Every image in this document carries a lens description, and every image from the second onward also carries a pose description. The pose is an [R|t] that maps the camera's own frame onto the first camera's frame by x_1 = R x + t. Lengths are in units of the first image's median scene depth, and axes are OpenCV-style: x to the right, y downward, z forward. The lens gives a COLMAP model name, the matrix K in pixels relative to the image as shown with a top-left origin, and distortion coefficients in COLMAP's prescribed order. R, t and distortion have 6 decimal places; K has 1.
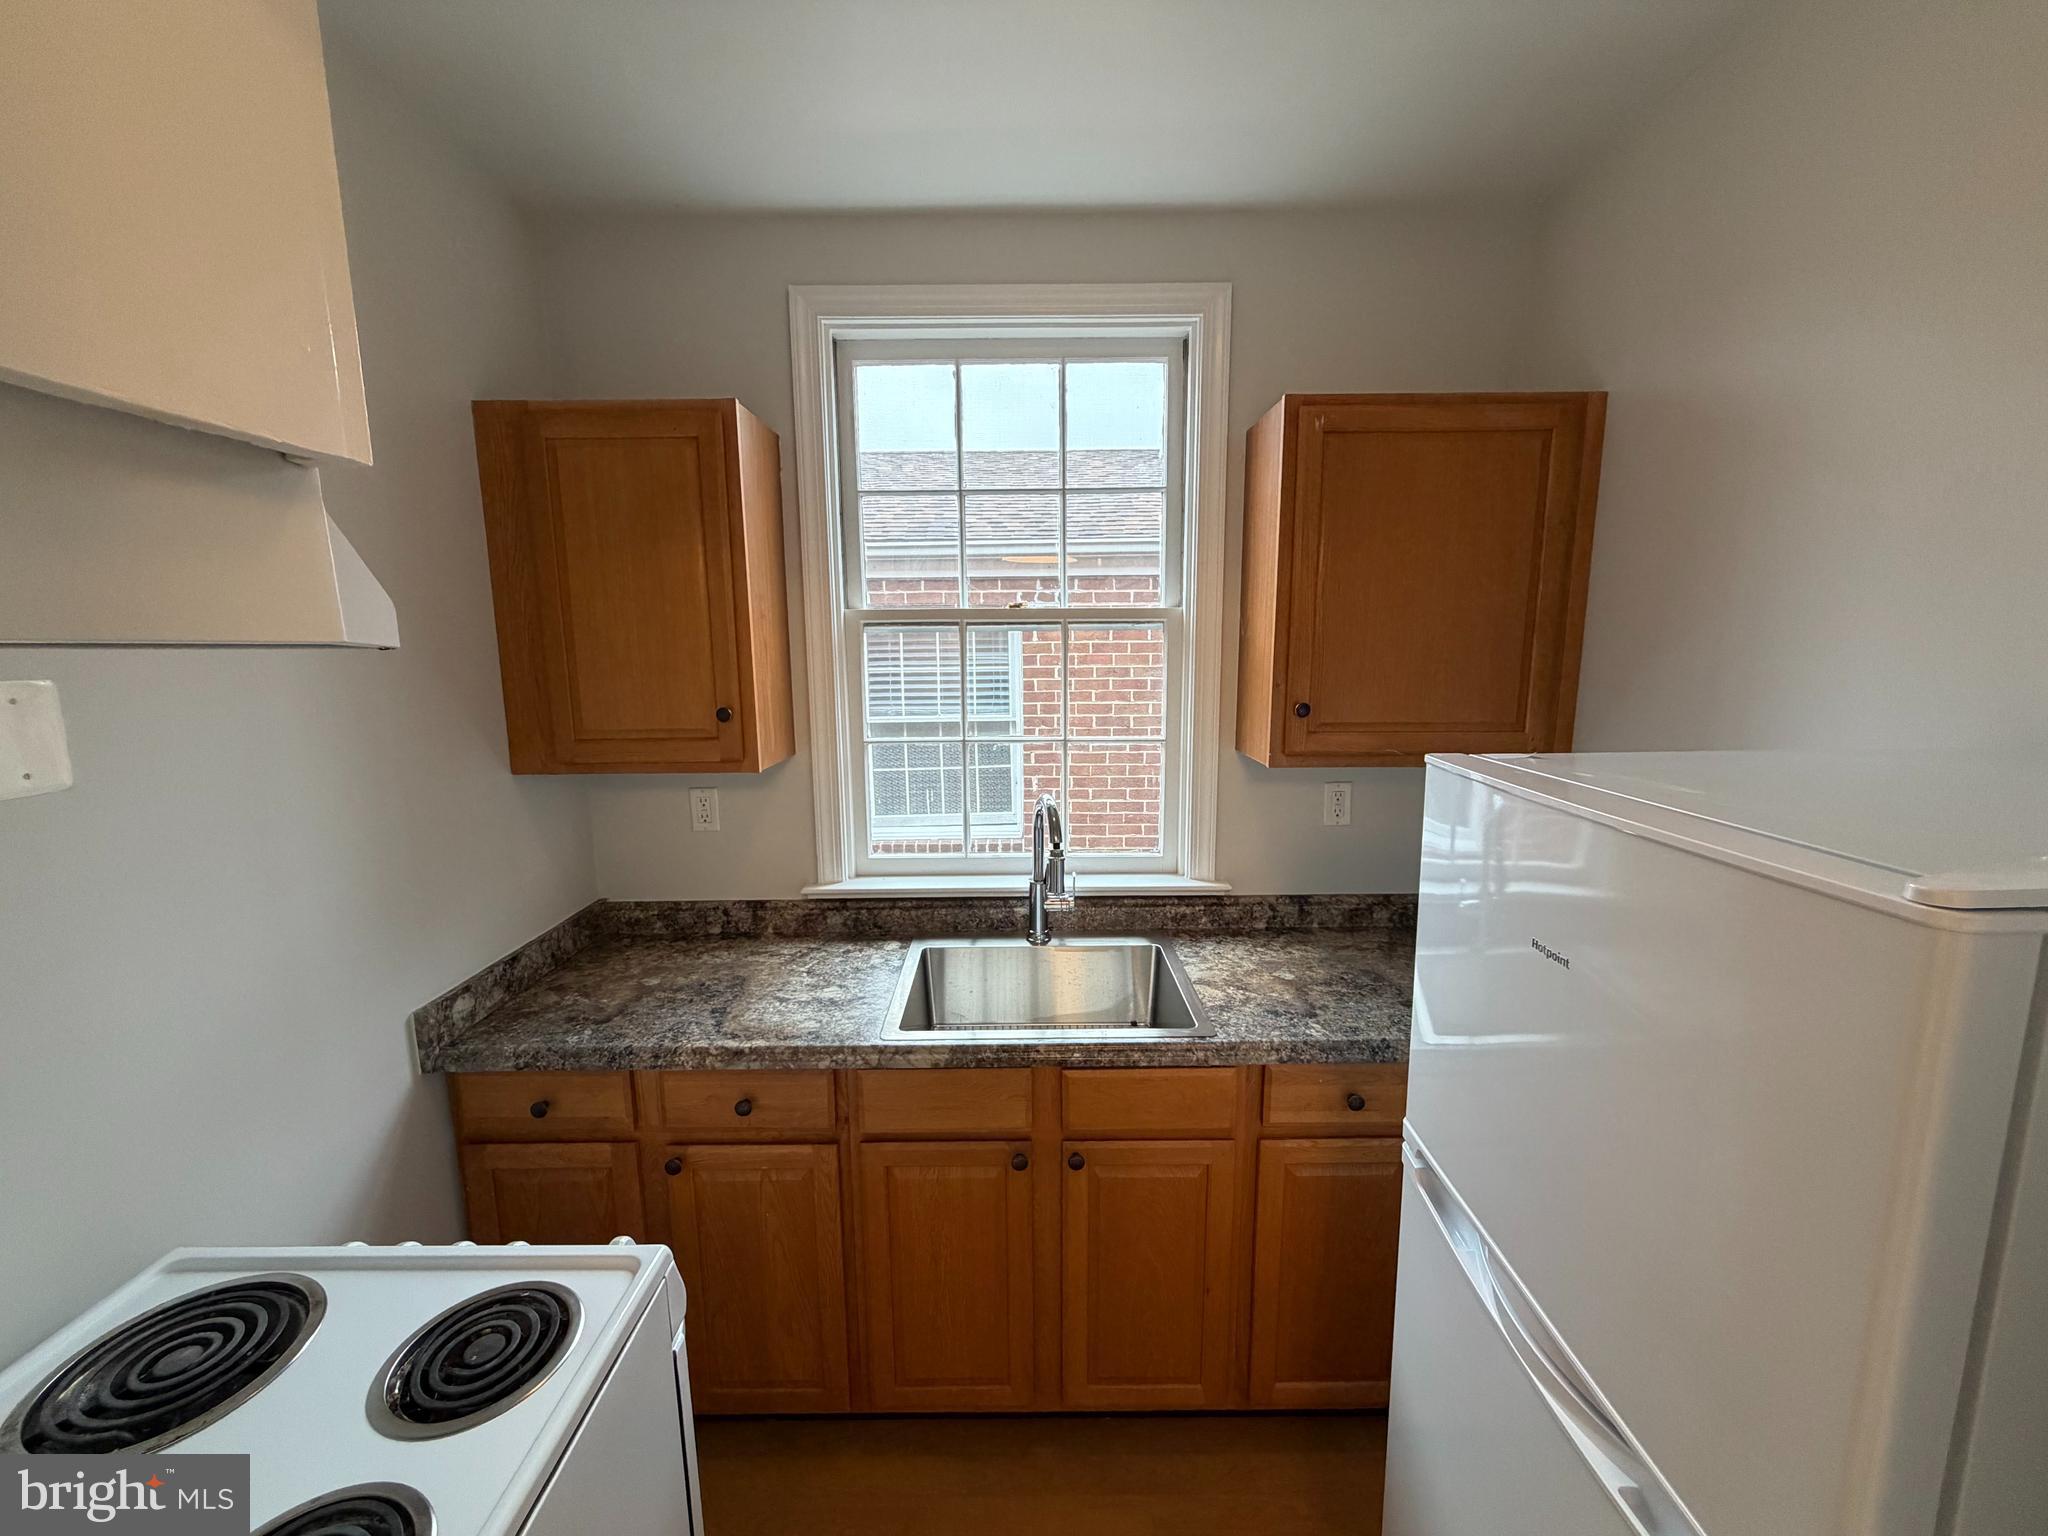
lens RADIAL K [[806.6, 0, 1014.2], [0, 806.6, 749.7], [0, 0, 1]] dist [-0.002370, 0.000404]
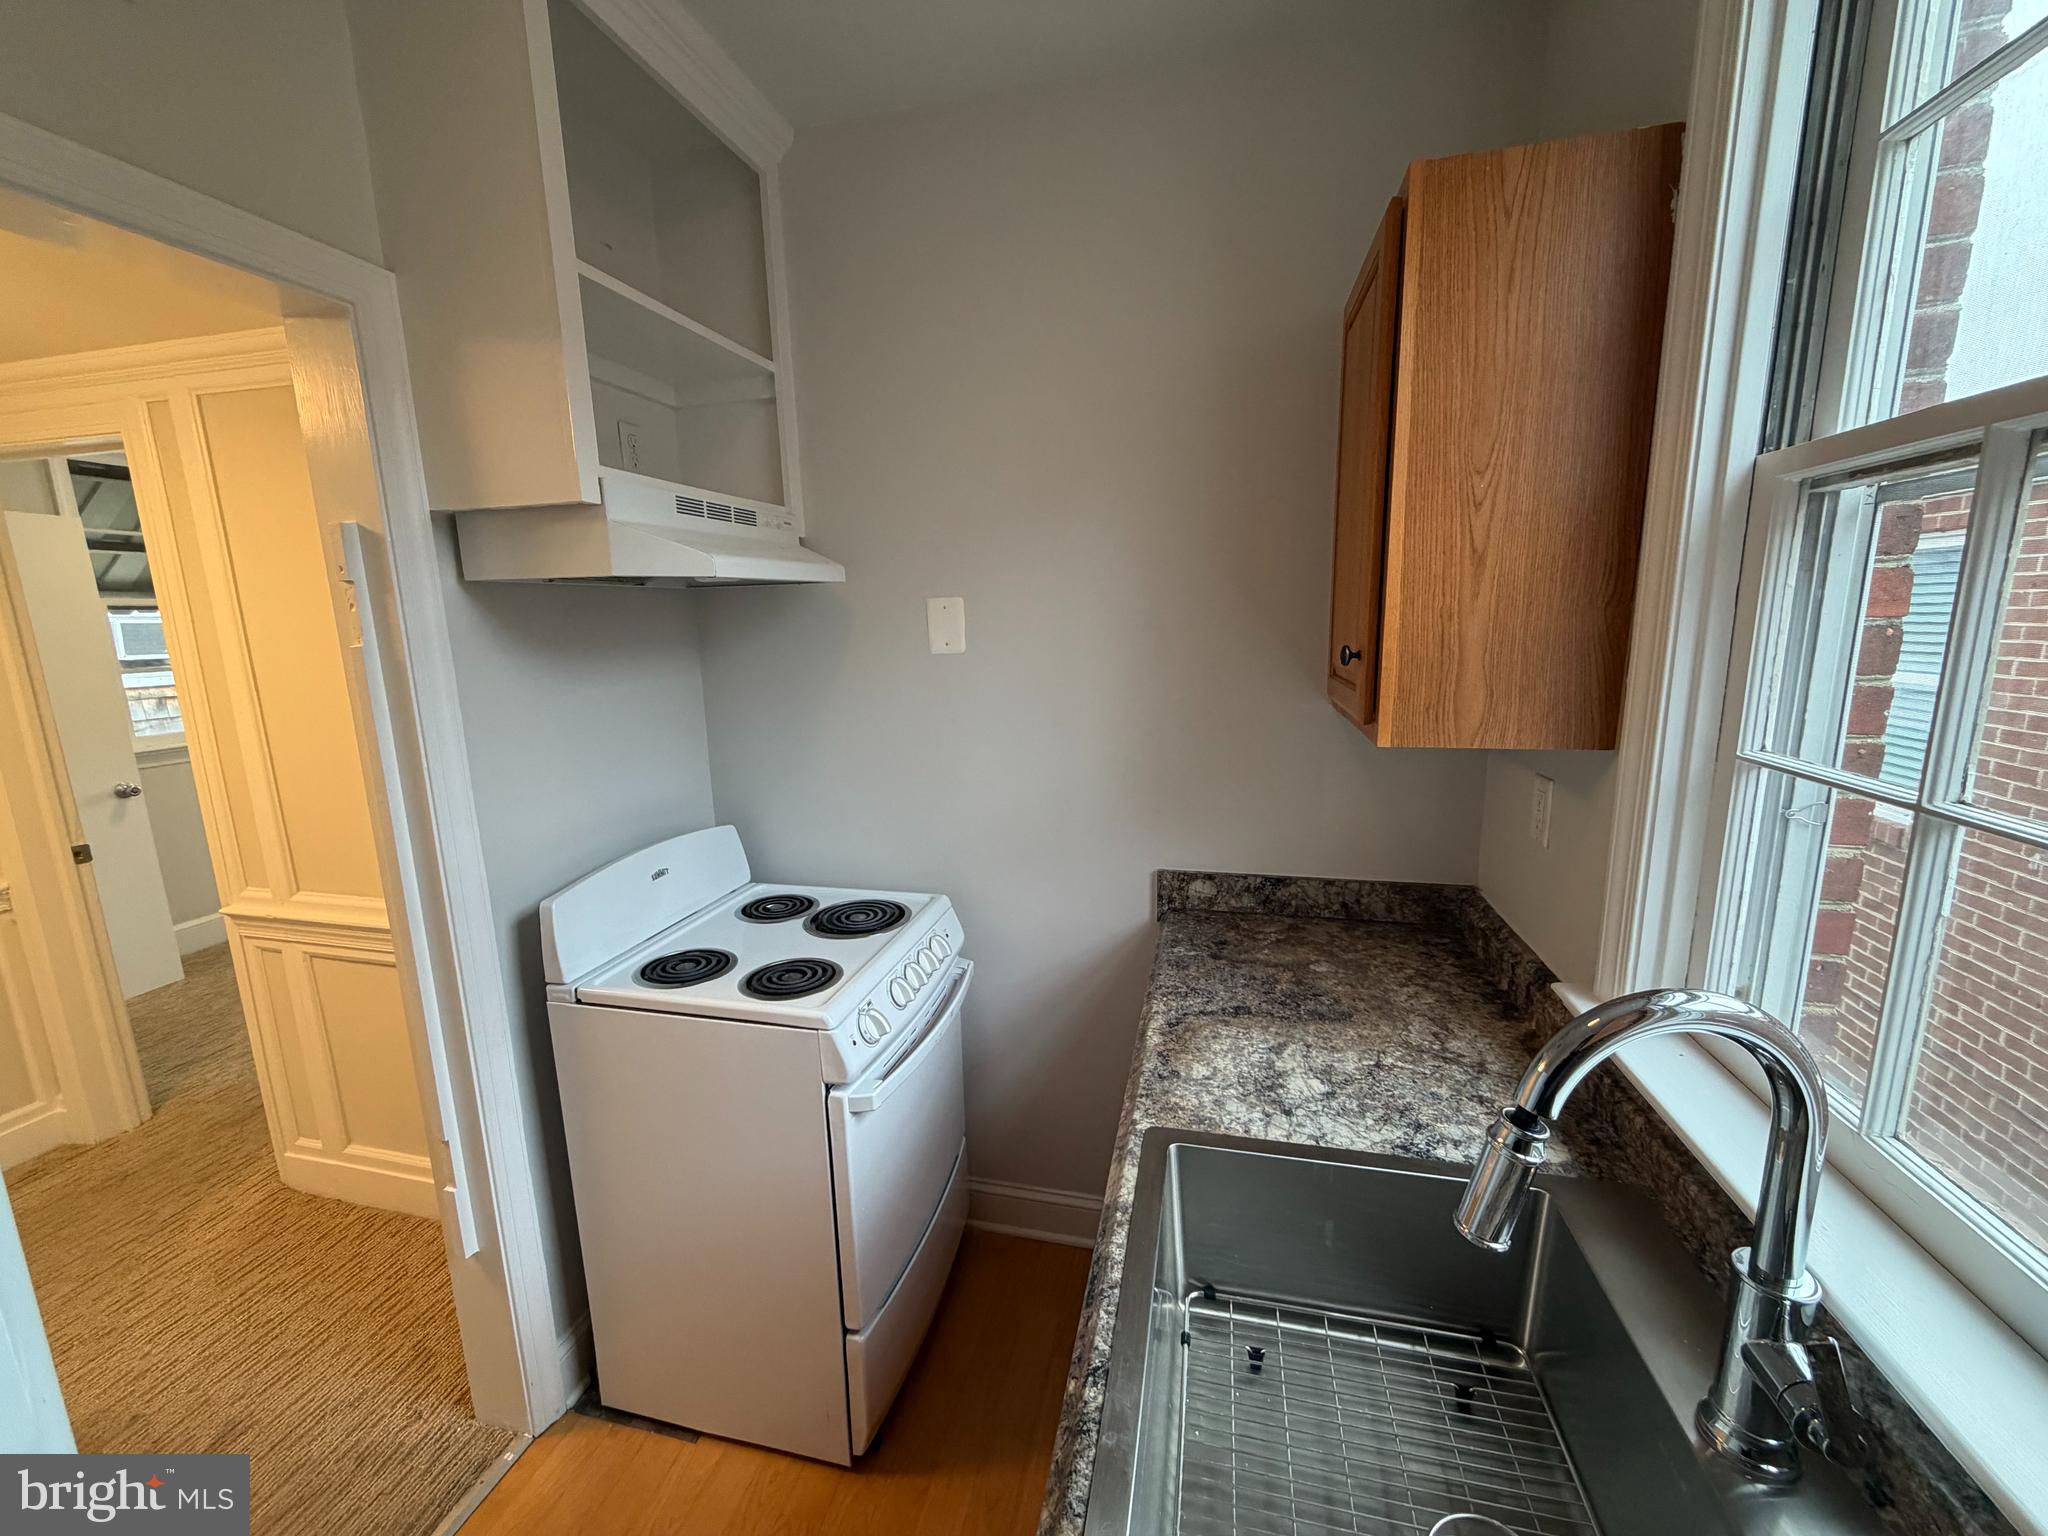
lens RADIAL K [[806.6, 0, 1025.9], [0, 806.6, 764.3], [0, 0, 1]] dist [-0.002370, 0.000404]
pose [[-0.223466, 0.193620, -0.955287, 0.350091], [-0.104855, 0.969609, 0.221051, -0.067555], [0.969055, 0.149564, -0.196373, 0.744072]]
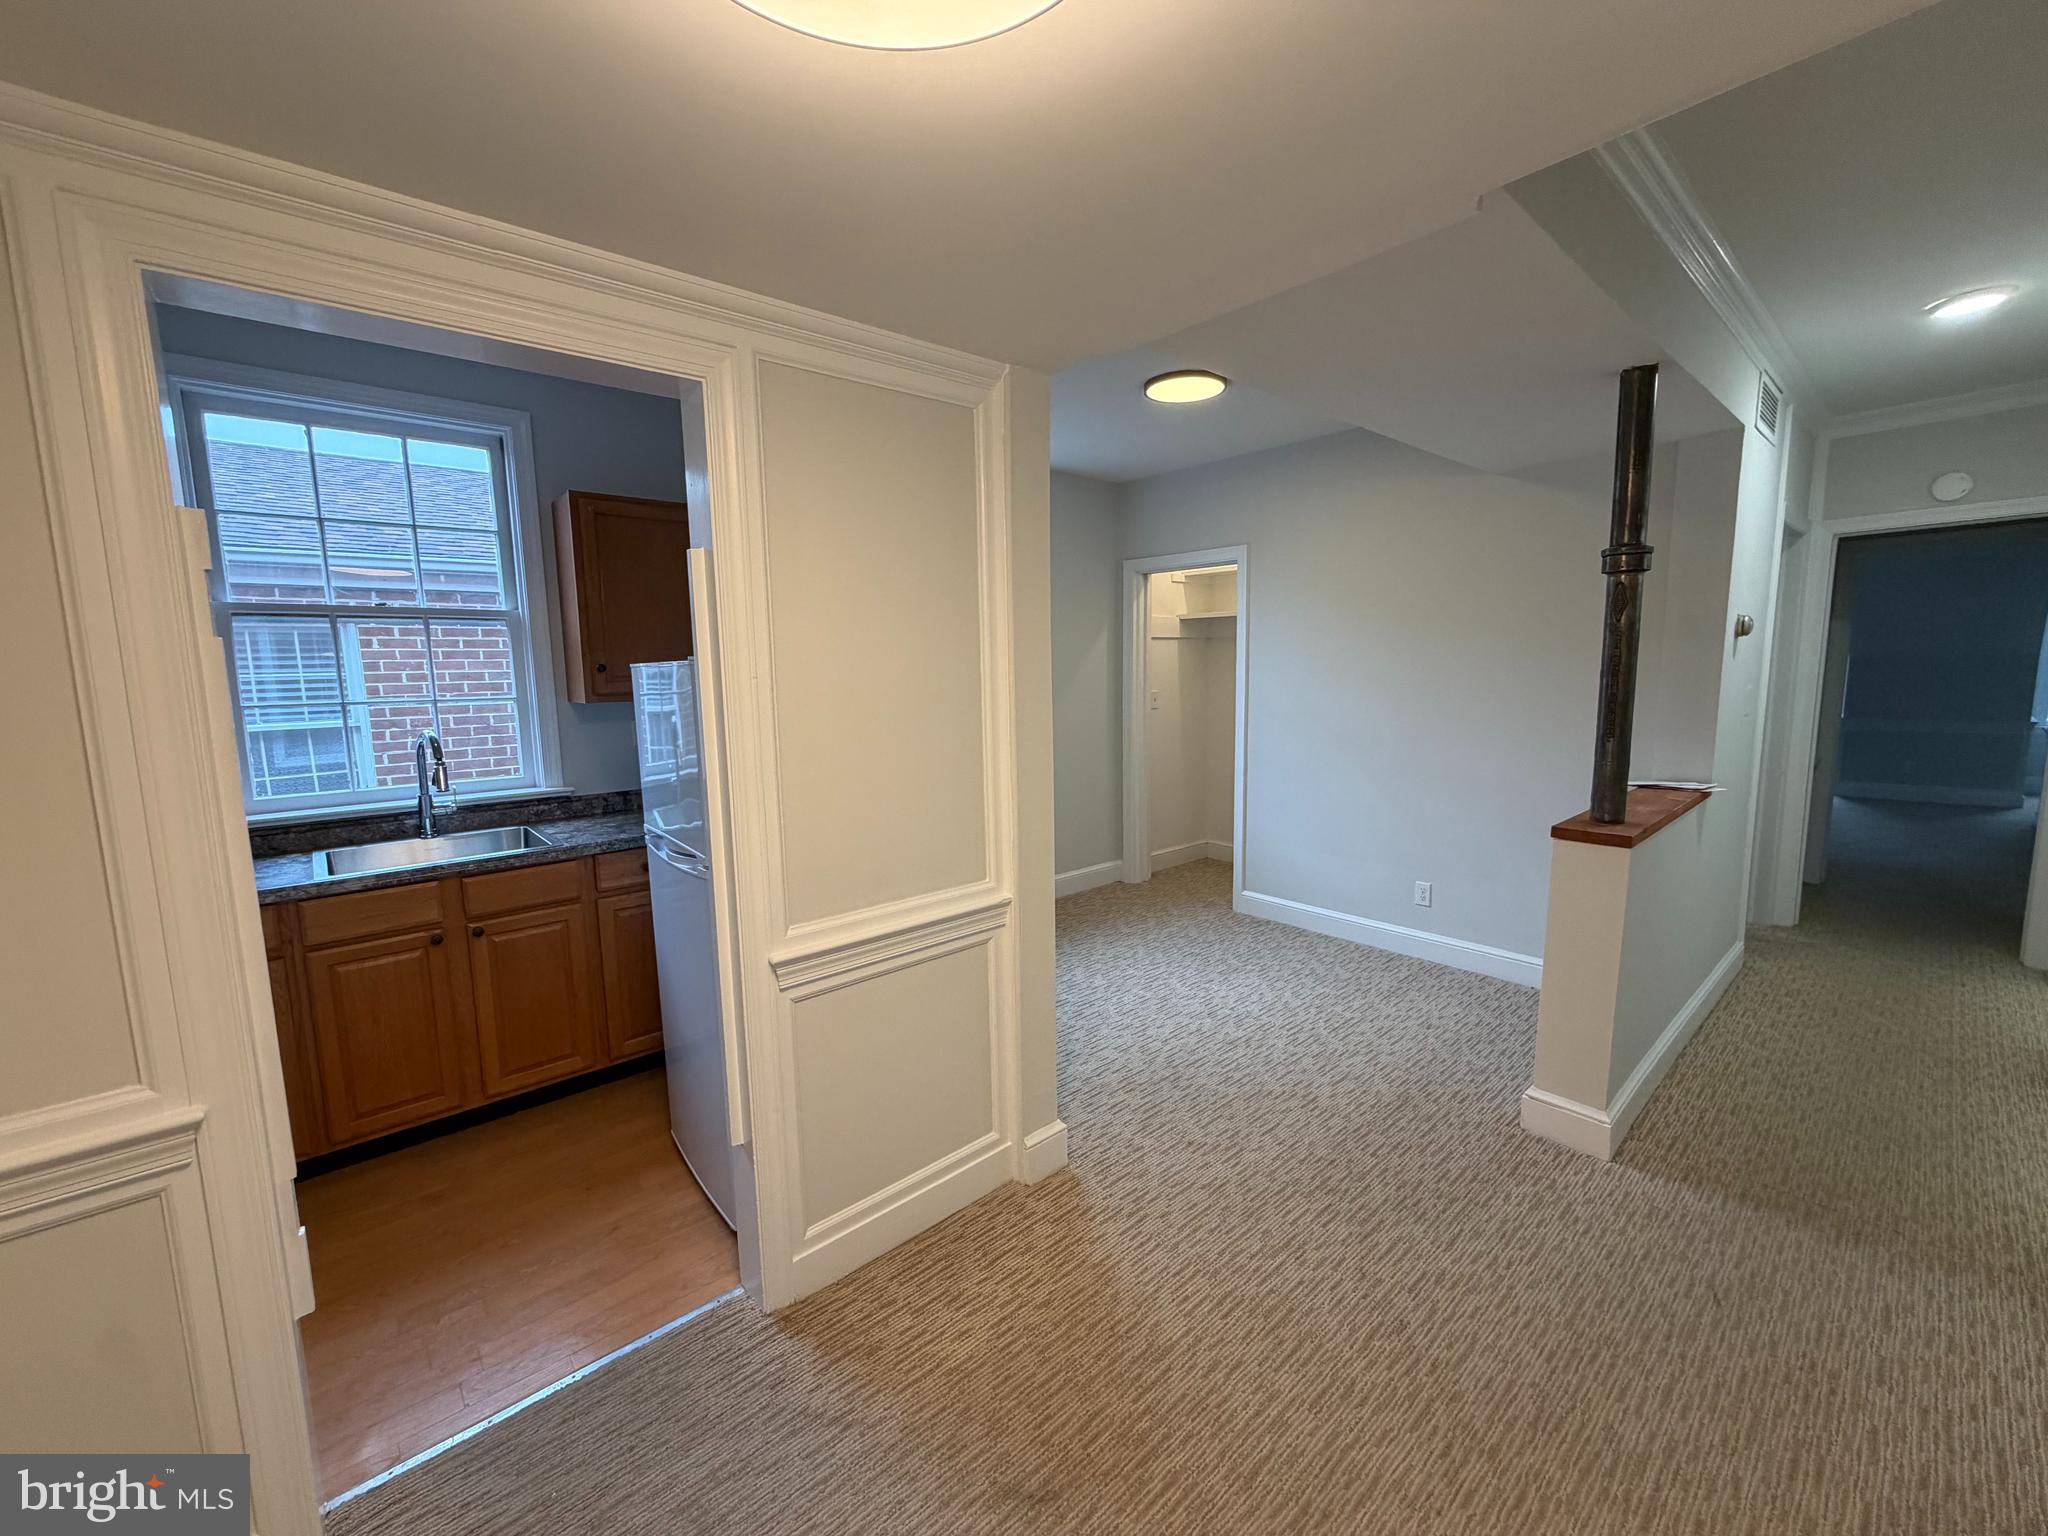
lens RADIAL K [[806.6, 0, 1020.4], [0, 806.6, 763.1], [0, 0, 1]] dist [-0.002370, 0.000404]
pose [[0.747153, -0.088325, 0.658757, -0.118881], [0.101505, 0.994668, 0.018237, 0.188772], [-0.656855, 0.053241, 0.752135, -0.795702]]
